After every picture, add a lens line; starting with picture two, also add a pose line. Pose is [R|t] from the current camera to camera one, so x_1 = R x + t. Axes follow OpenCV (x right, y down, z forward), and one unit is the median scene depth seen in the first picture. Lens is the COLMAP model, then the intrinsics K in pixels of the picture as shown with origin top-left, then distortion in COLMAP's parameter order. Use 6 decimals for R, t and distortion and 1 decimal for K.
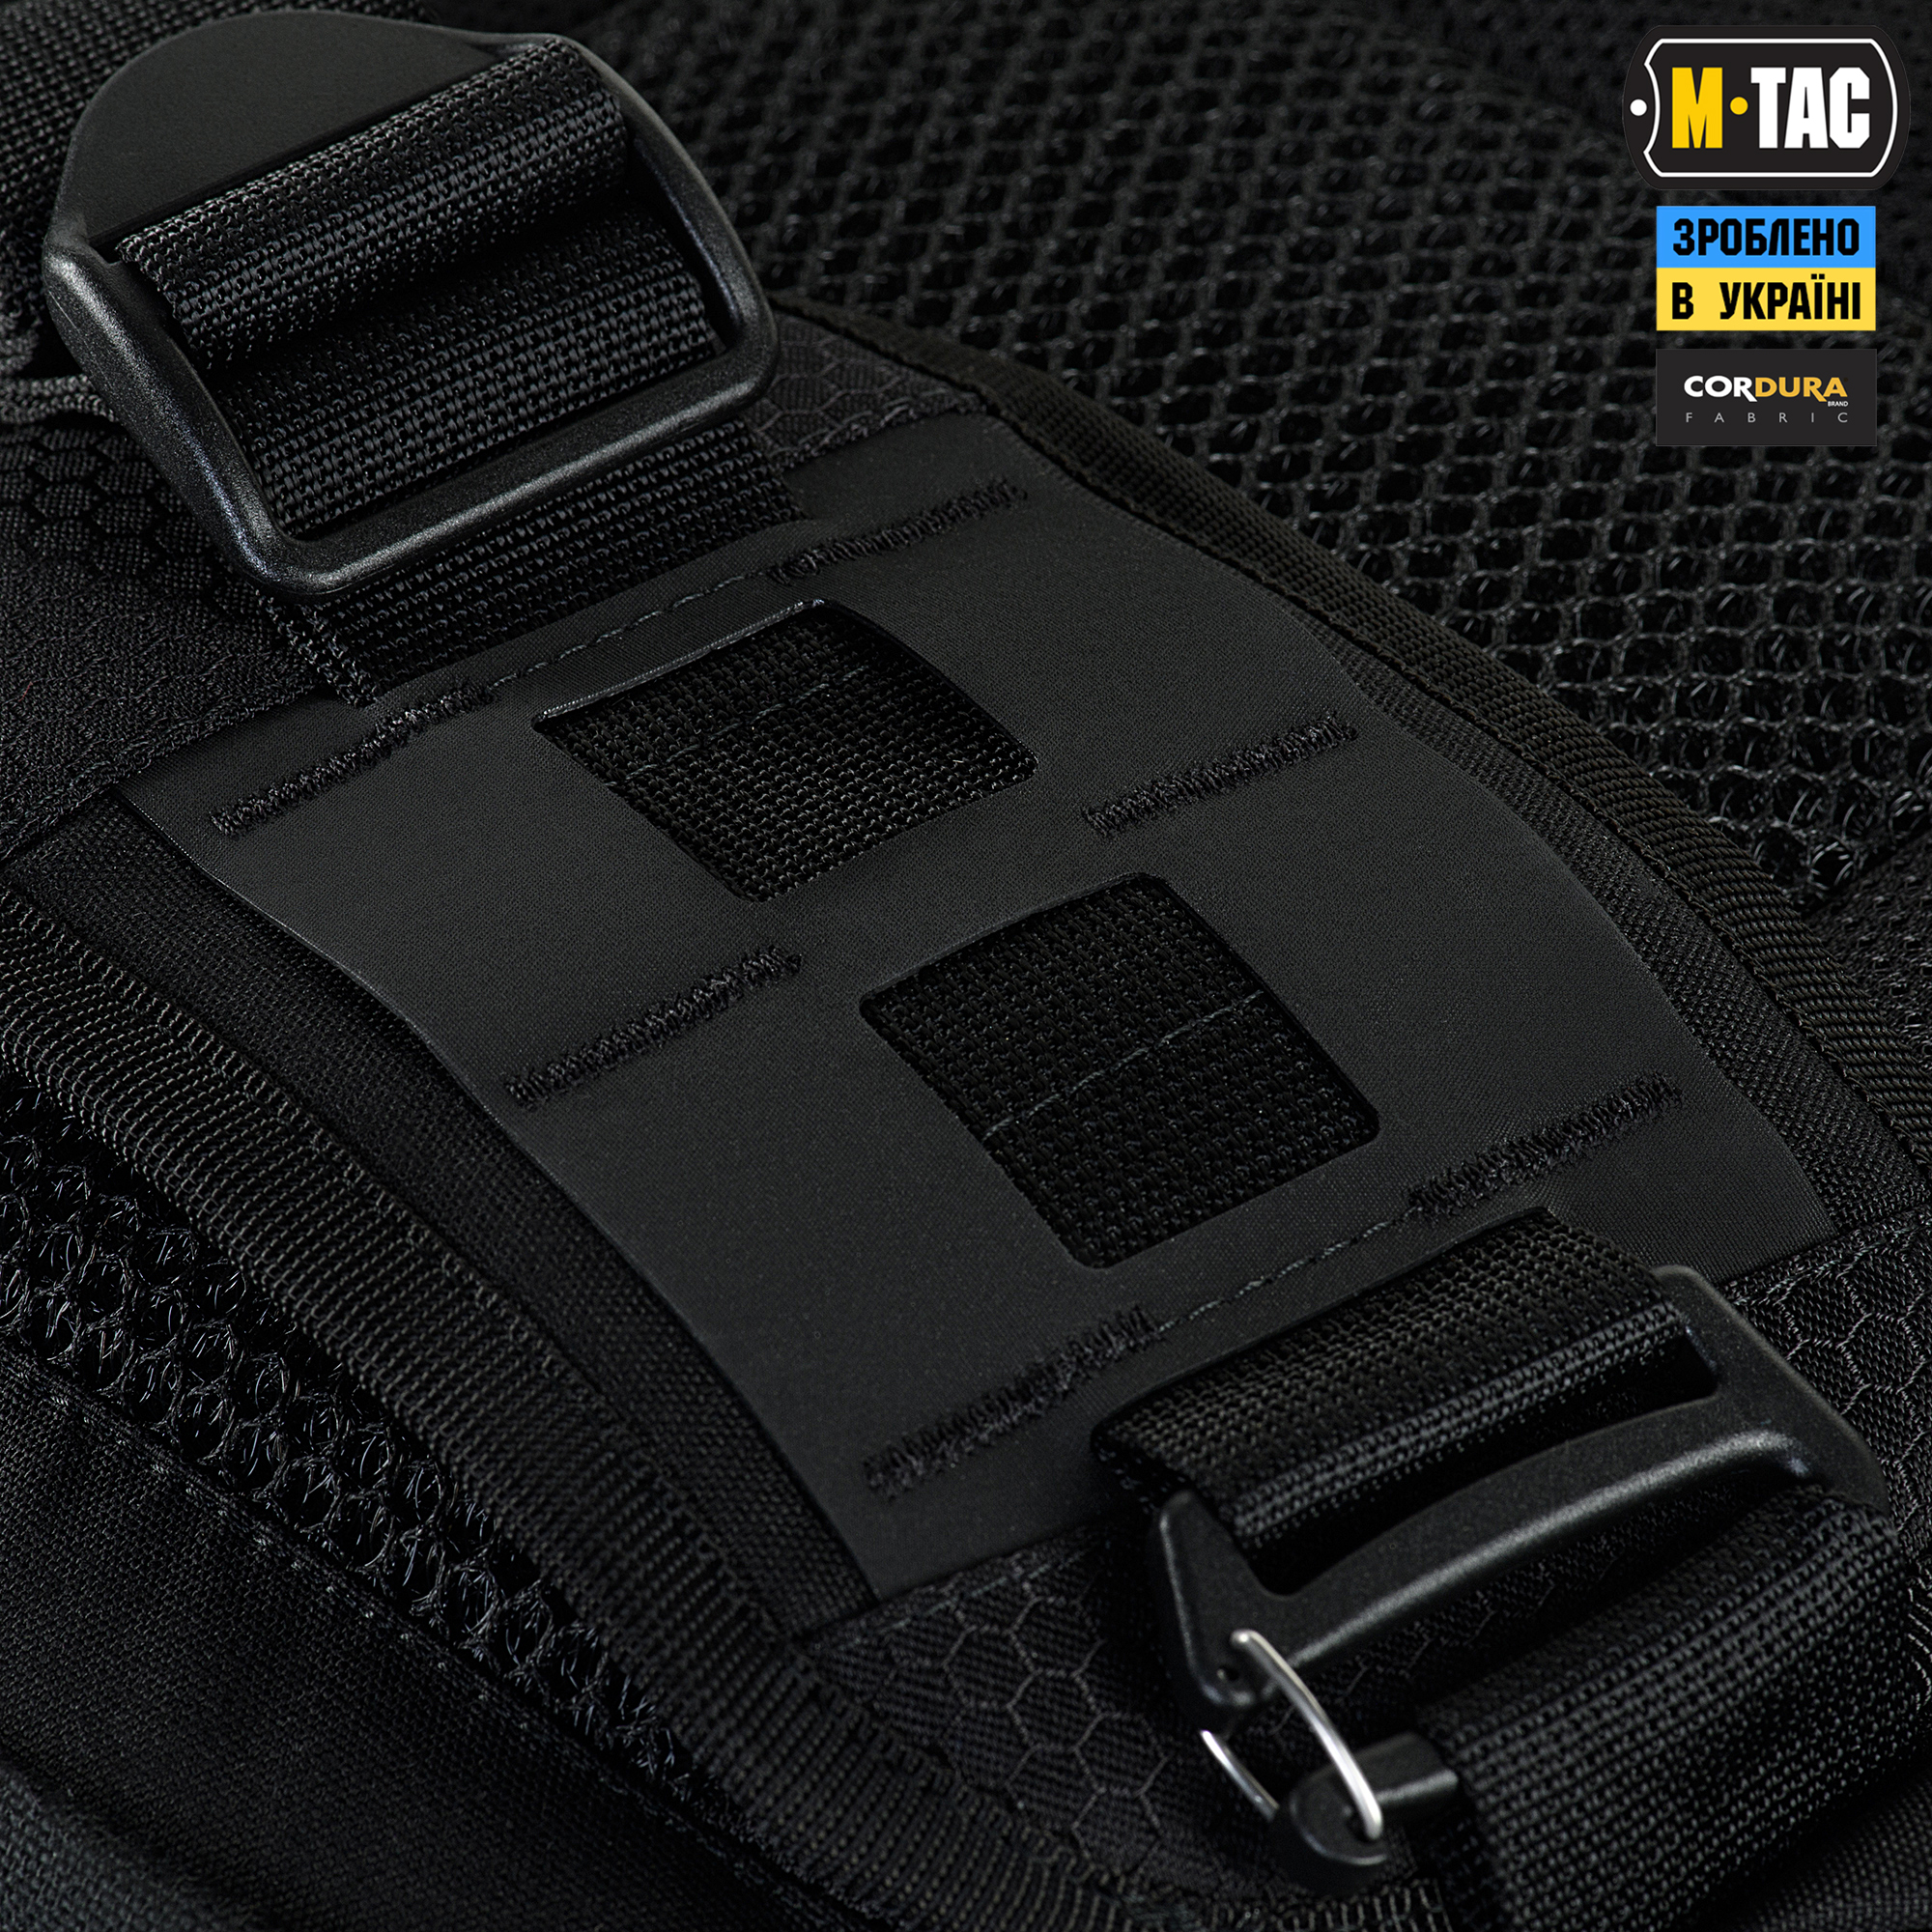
lens RADIAL K [[10823.0, 0, 966.0], [0, 10823.0, 966.0], [0, 0, 1]] dist [-0.154390, 7.114390]
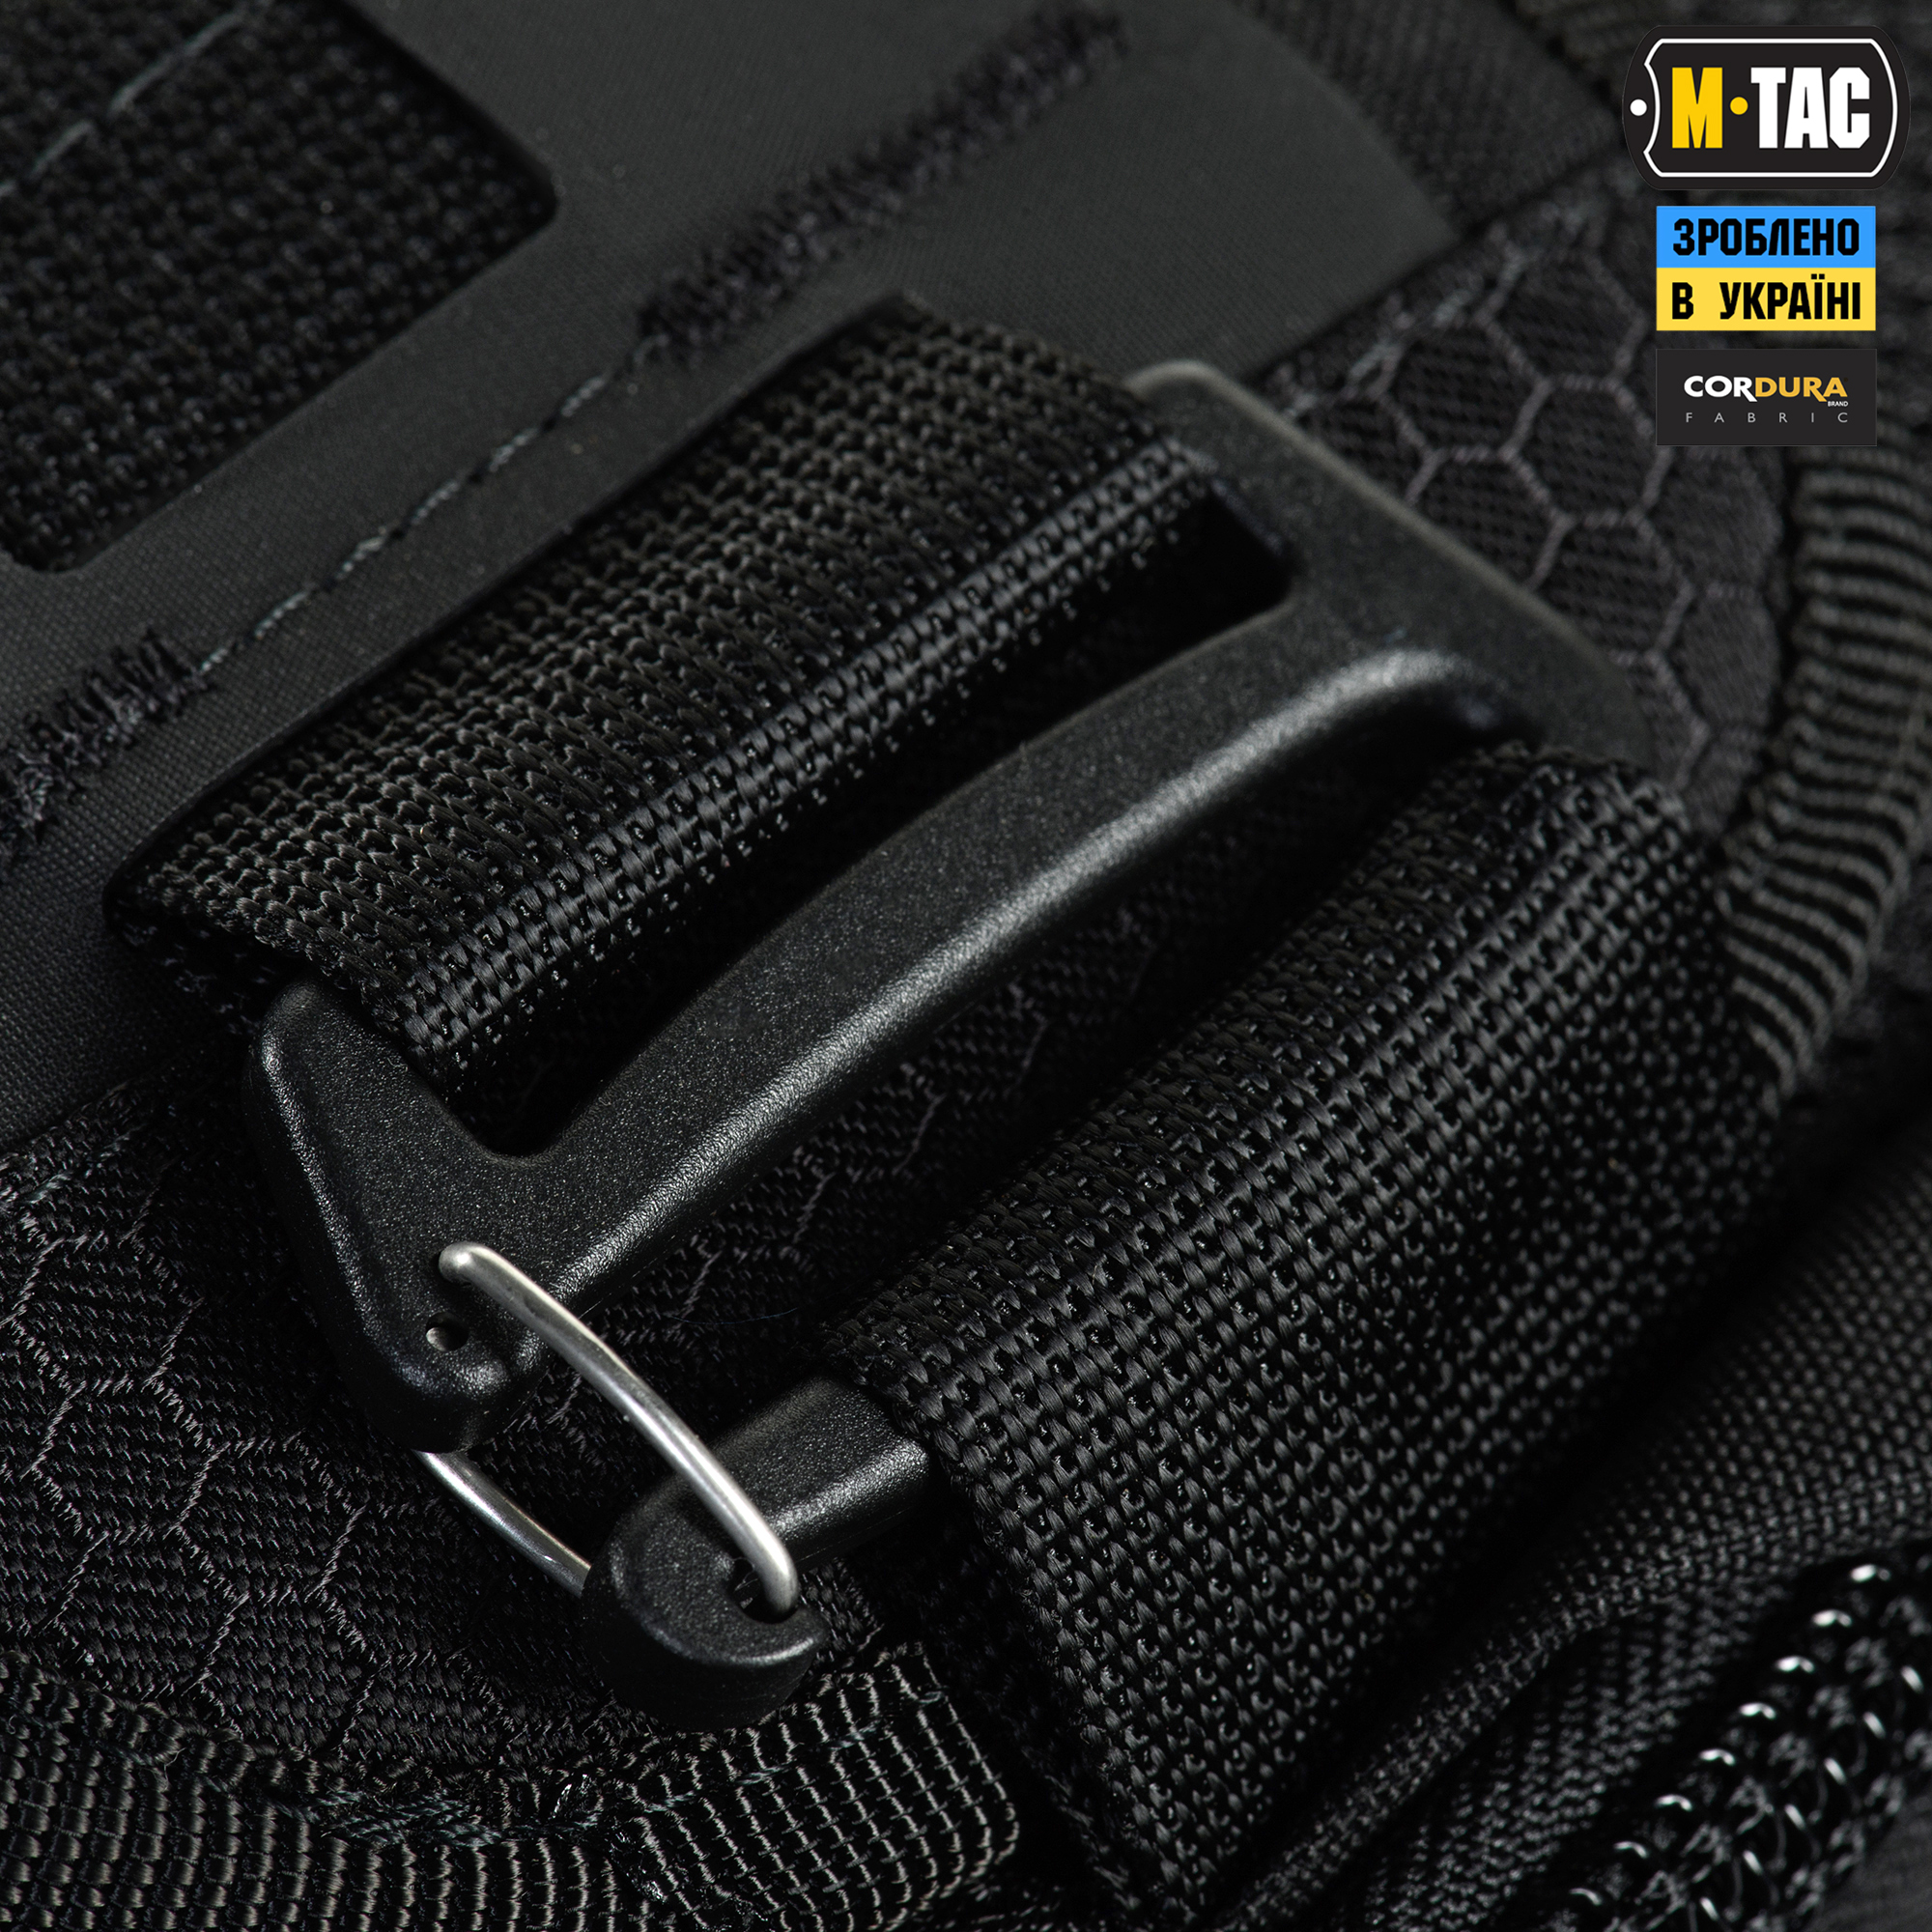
lens RADIAL K [[10823.0, 0, 966.0], [0, 10823.0, 966.0], [0, 0, 1]] dist [-0.154390, 7.114390]
pose [[0.982851, -0.179935, 0.040331, 0.030466], [0.174208, 0.977755, 0.116822, -0.006193], [-0.060454, -0.107792, 0.992334, 0.491801]]
